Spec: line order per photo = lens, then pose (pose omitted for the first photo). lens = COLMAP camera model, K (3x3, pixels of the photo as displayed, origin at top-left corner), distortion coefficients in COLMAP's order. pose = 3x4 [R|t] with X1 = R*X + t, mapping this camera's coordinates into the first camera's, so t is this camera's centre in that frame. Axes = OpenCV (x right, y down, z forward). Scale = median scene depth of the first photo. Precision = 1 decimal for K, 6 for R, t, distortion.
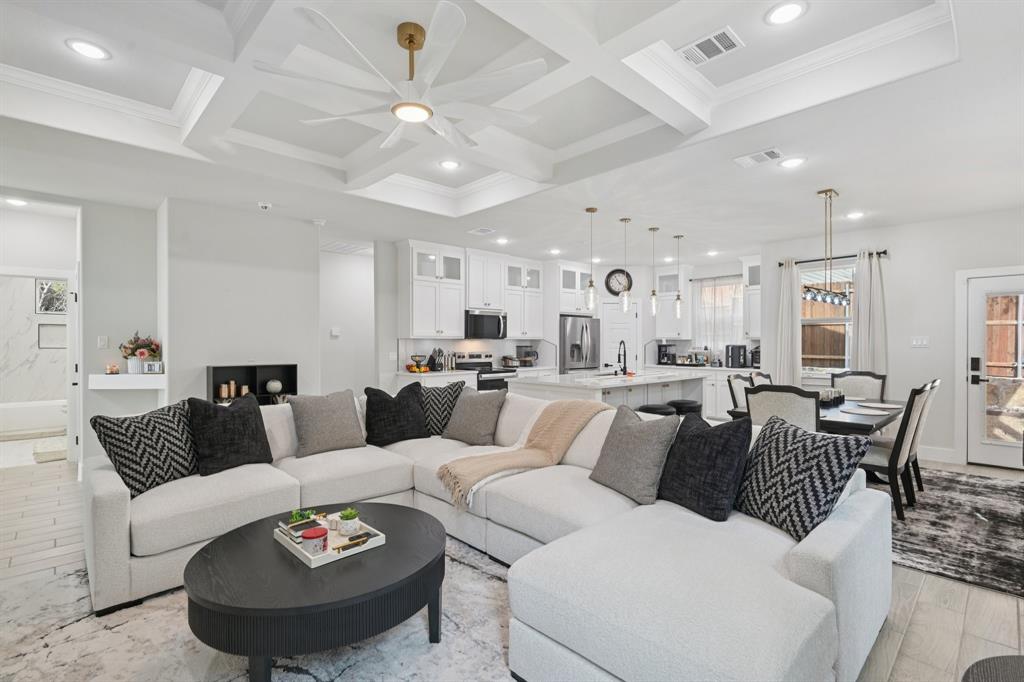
lens RADIAL K [[479.5, 0, 513.0], [0, 479.5, 343.7], [0, 0, 1]] dist [-0.007850, 0.004253]
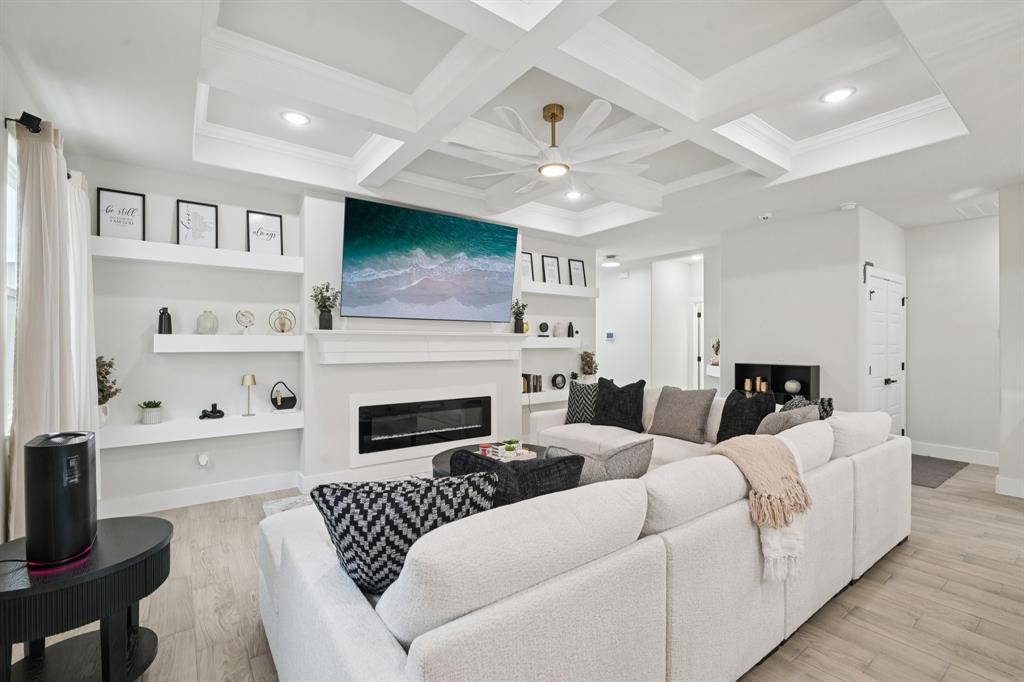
lens RADIAL K [[447.8, 0, 512.1], [0, 447.8, 344.4], [0, 0, 1]] dist [-0.002522, 0.000571]
pose [[-0.127172, 0.005416, -0.991866, 0.340331], [-0.002819, 0.999979, 0.005821, -0.002244], [0.991877, 0.003536, -0.127155, 0.343710]]
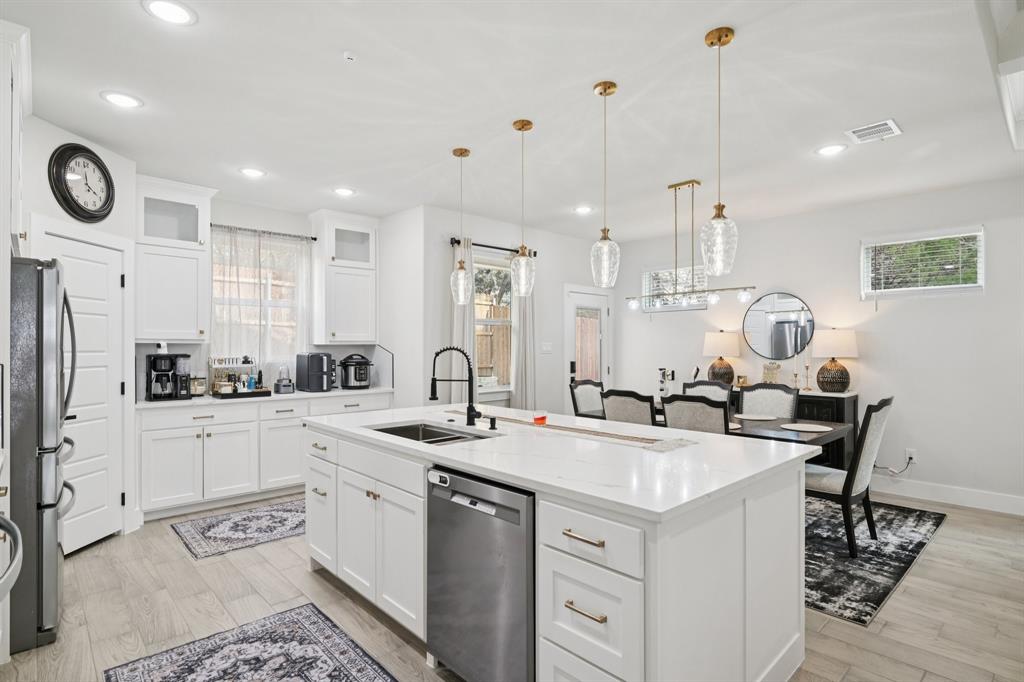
lens RADIAL K [[518.0, 0, 513.2], [0, 518.0, 348.7], [0, 0, 1]] dist [-0.006951, 0.000113]
pose [[0.009596, -0.004271, 0.999945, -0.184085], [0.003557, 0.999985, 0.004237, -0.004925], [-0.999948, 0.003517, 0.009611, 0.744964]]
